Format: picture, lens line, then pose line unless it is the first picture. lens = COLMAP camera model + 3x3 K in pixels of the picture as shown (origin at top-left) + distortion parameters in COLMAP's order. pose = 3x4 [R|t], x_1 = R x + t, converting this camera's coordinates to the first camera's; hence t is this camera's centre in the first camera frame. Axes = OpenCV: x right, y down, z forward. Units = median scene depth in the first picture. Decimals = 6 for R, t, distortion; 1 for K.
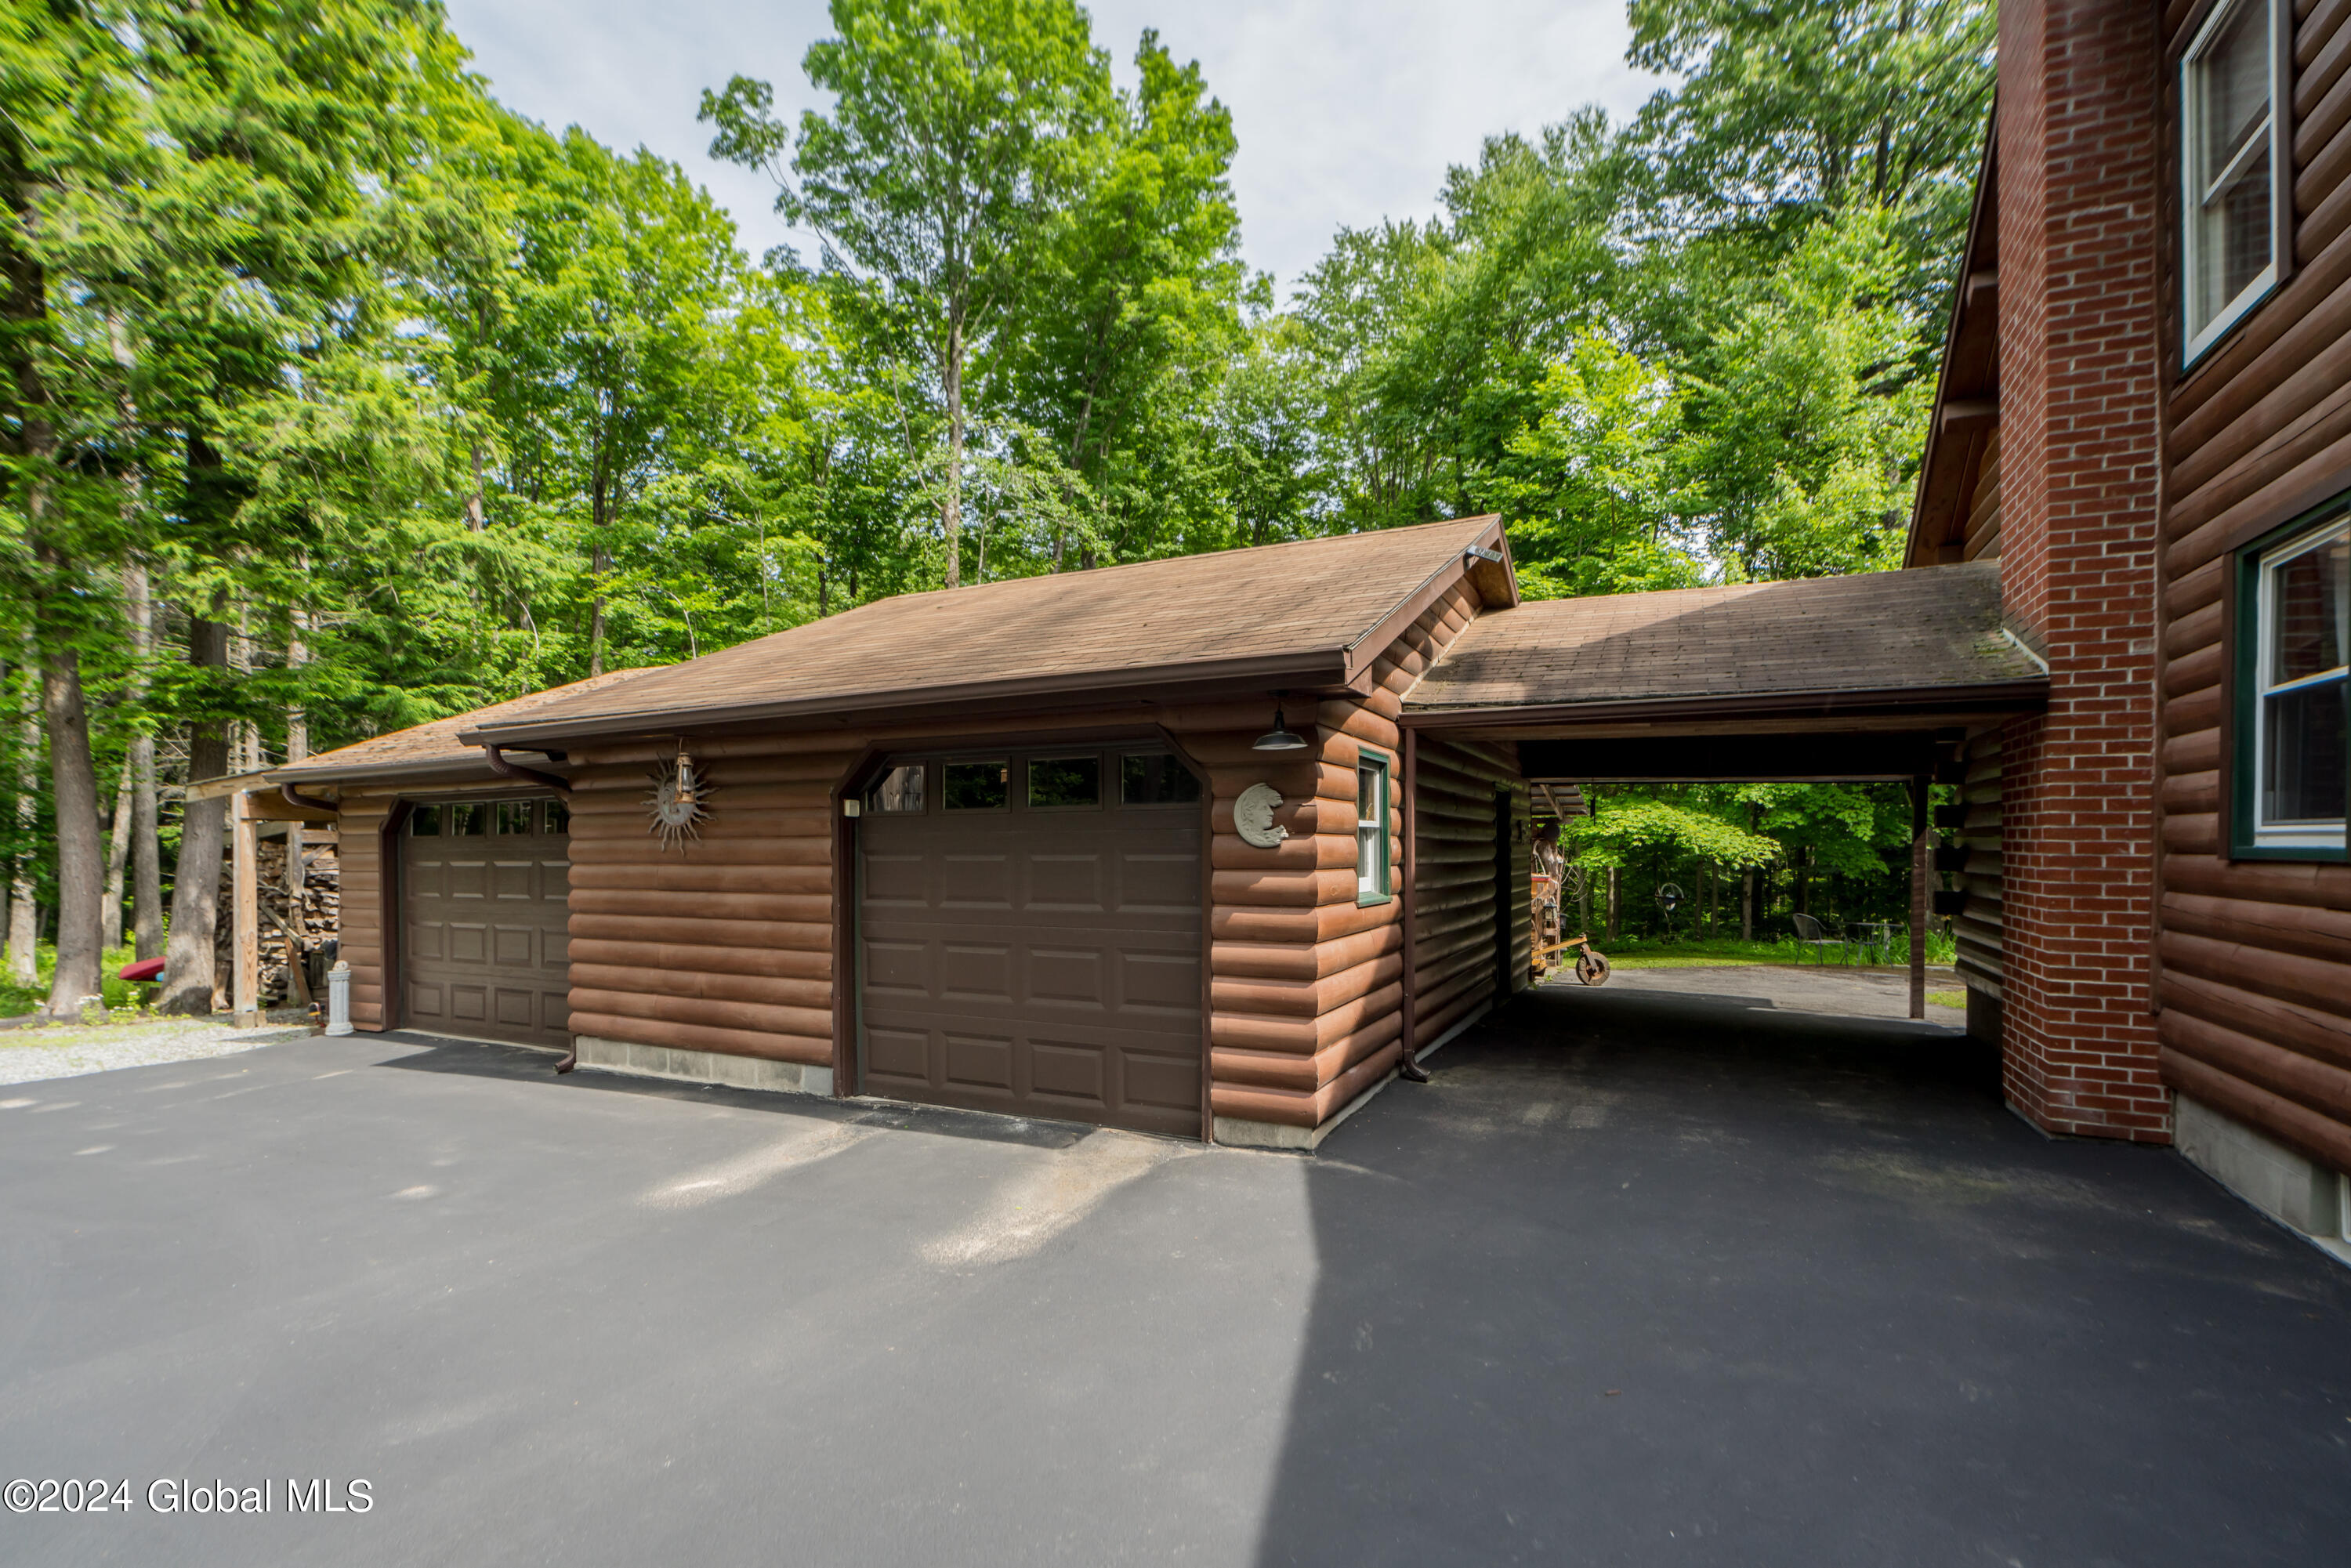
lens RADIAL K [[1048.8, 0, 1179.5], [0, 1048.8, 803.2], [0, 0, 1]] dist [-0.008107, 0.004810]
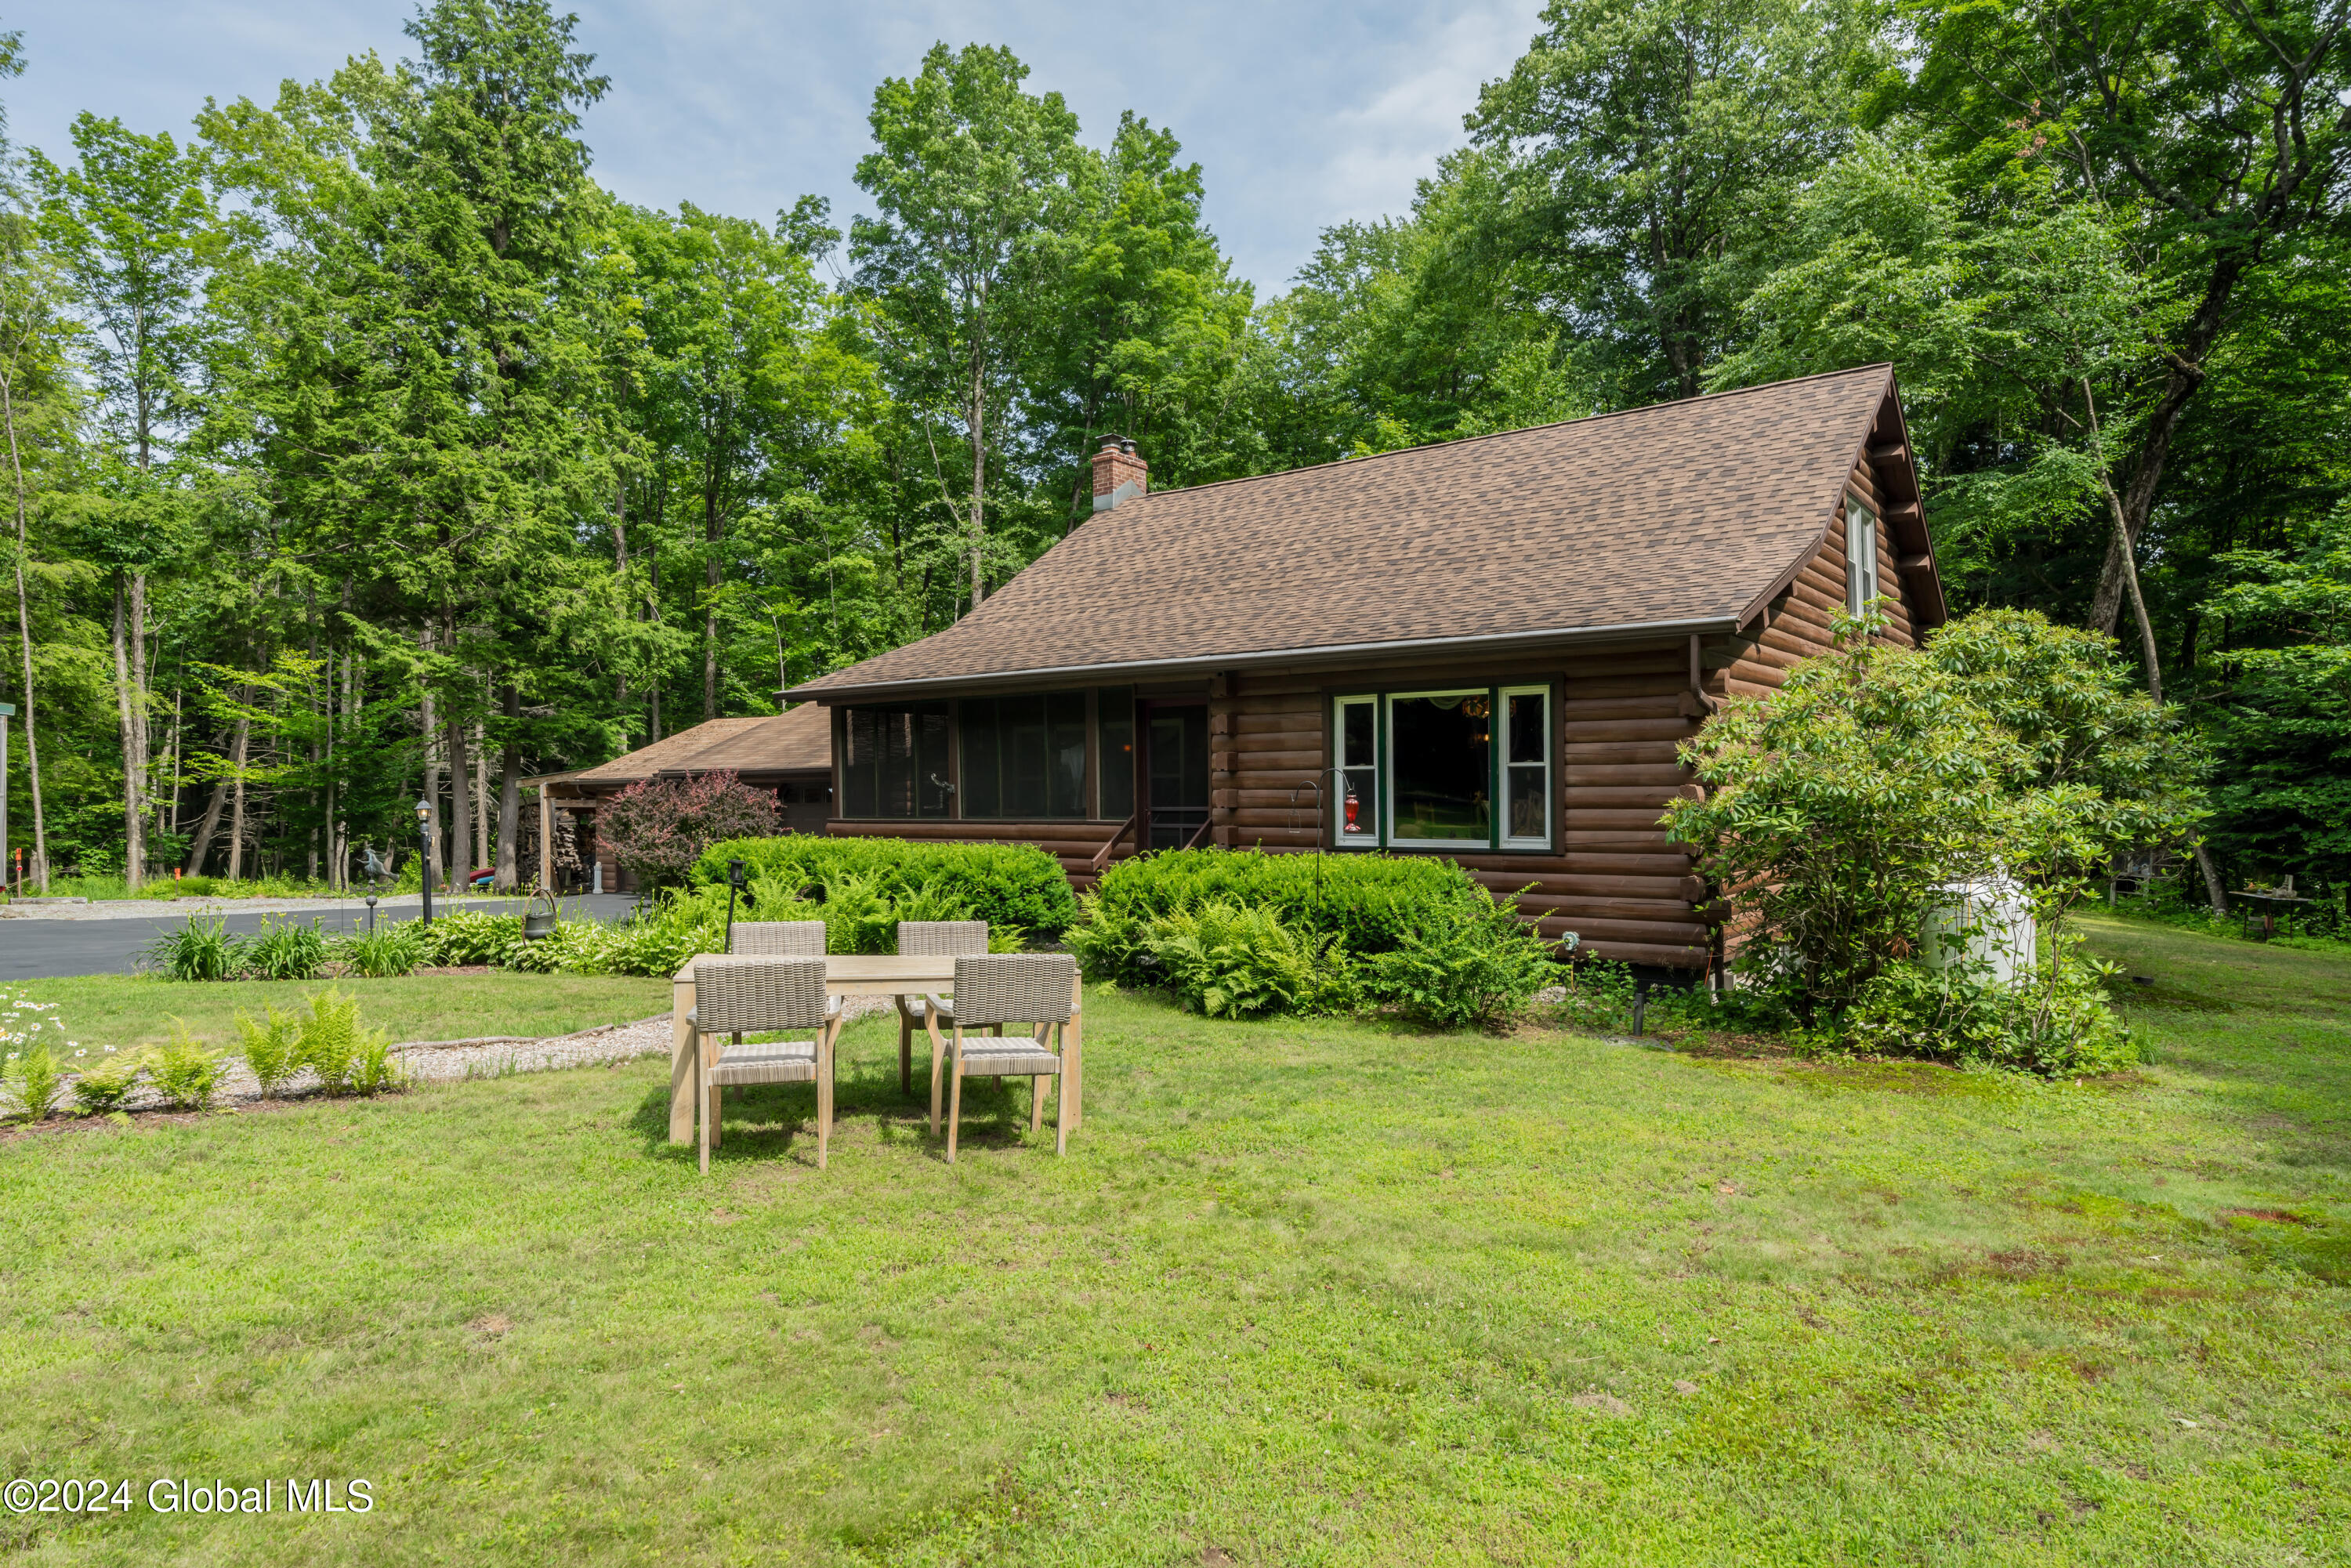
lens RADIAL K [[1456.3, 0, 1172.5], [0, 1456.3, 752.1], [0, 0, 1]] dist [-0.001298, -0.000208]
pose [[0.977822, -0.006710, -0.209329, 0.366633], [0.009673, 0.999867, 0.013130, -0.039206], [0.209213, -0.014864, 0.977757, -0.620995]]
